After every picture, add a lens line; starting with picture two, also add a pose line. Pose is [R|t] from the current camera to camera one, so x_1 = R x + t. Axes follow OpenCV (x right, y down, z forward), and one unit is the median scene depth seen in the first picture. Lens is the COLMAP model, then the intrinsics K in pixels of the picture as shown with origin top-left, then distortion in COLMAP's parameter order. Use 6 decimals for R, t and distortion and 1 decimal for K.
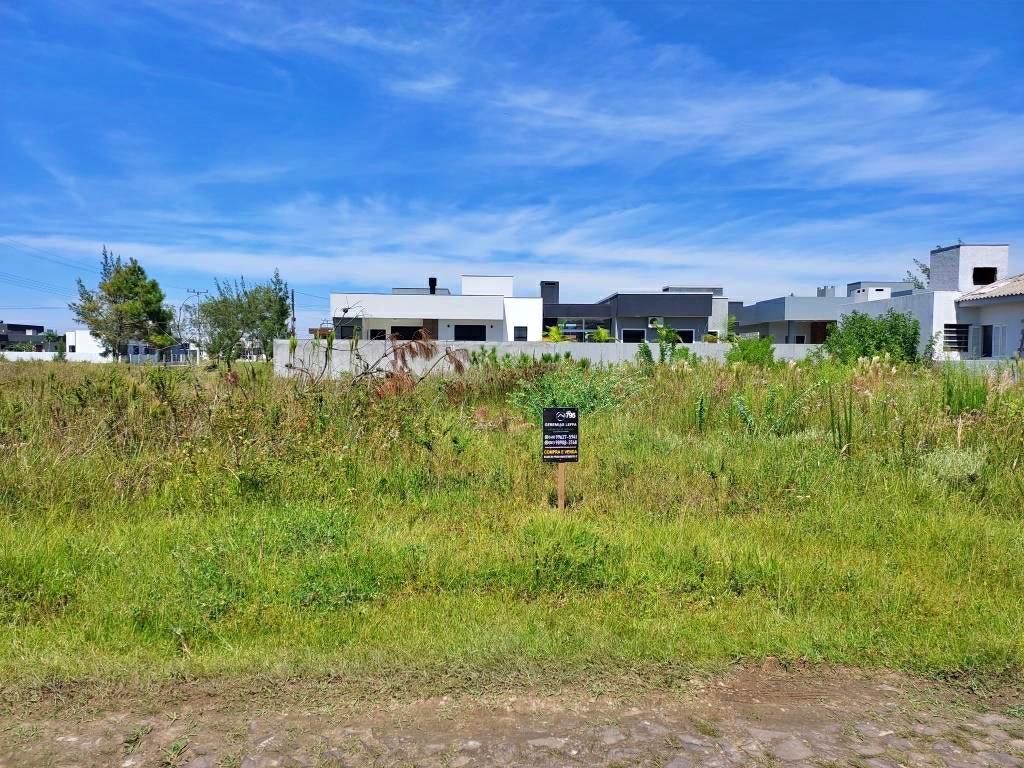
lens RADIAL K [[735.7, 0, 516.9], [0, 735.7, 373.4], [0, 0, 1]] dist [0.044256, -0.011899]
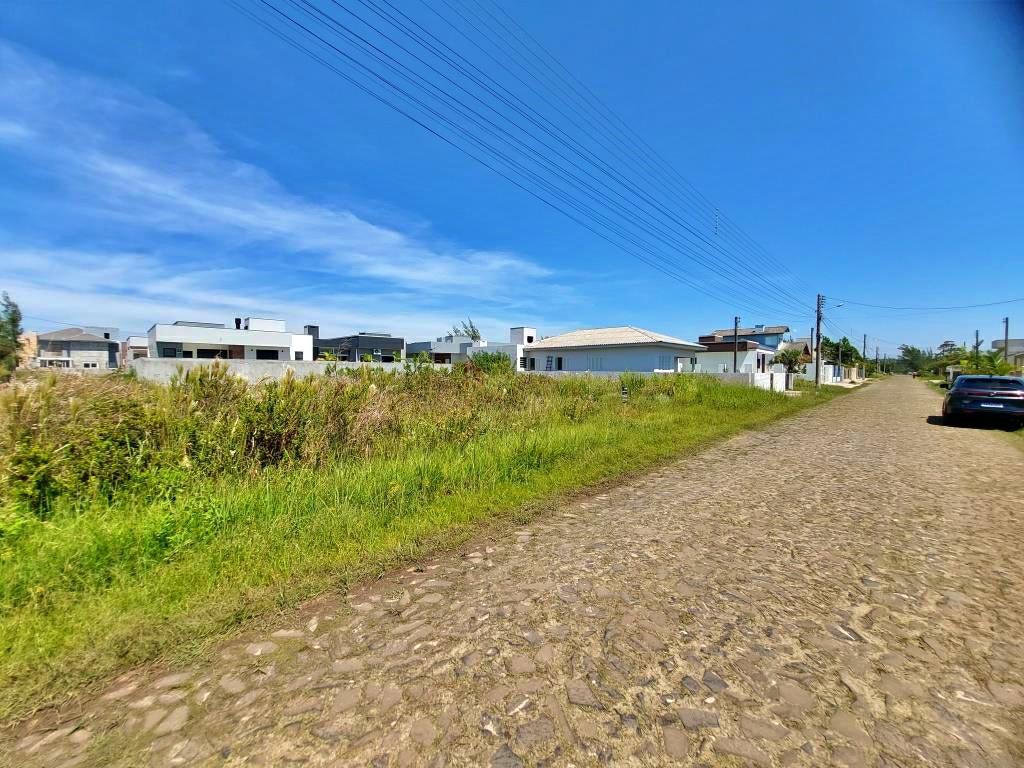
lens RADIAL K [[413.8, 0, 501.6], [0, 413.8, 388.6], [0, 0, 1]] dist [0.014884, -0.000349]
pose [[0.736620, -0.031621, 0.675567, -0.281287], [0.014464, 0.999414, 0.031008, -0.002206], [-0.676152, -0.013070, 0.736646, -0.007737]]
